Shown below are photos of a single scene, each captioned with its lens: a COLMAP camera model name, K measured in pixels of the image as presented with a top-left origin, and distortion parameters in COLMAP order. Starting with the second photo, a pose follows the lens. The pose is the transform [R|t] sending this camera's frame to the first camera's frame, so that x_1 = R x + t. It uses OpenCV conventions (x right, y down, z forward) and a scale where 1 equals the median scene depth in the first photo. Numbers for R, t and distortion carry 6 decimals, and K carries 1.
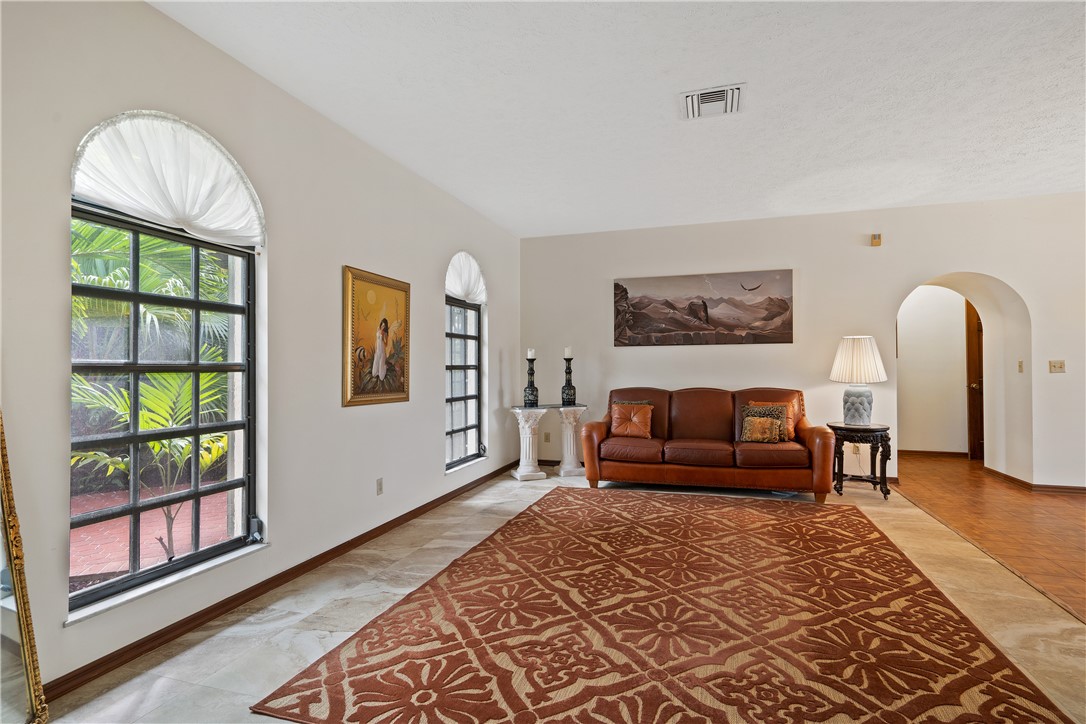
lens RADIAL K [[535.3, 0, 537.8], [0, 535.3, 361.8], [0, 0, 1]] dist [-0.001934, 0.000876]
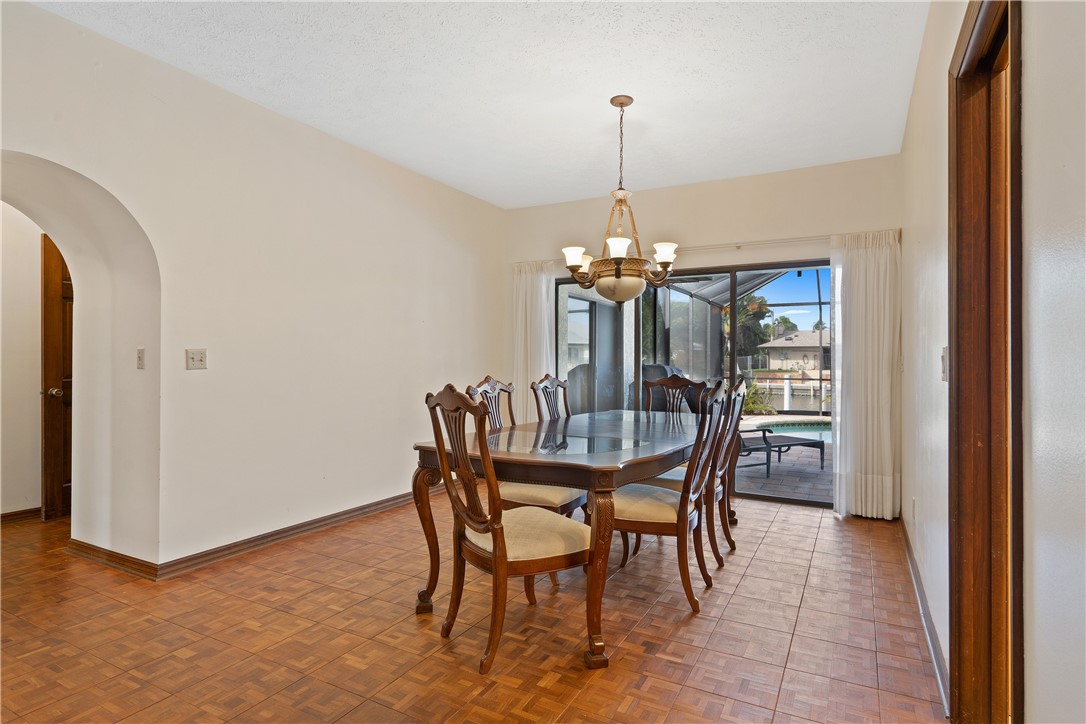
lens RADIAL K [[572.9, 0, 545.8], [0, 572.9, 360.4], [0, 0, 1]] dist [0.005869, 0.001159]
pose [[0.174360, 0.006105, 0.984663, 0.334029], [-0.019789, 0.999801, -0.002695, 0.003439], [-0.984483, -0.019016, 0.174446, 0.417606]]
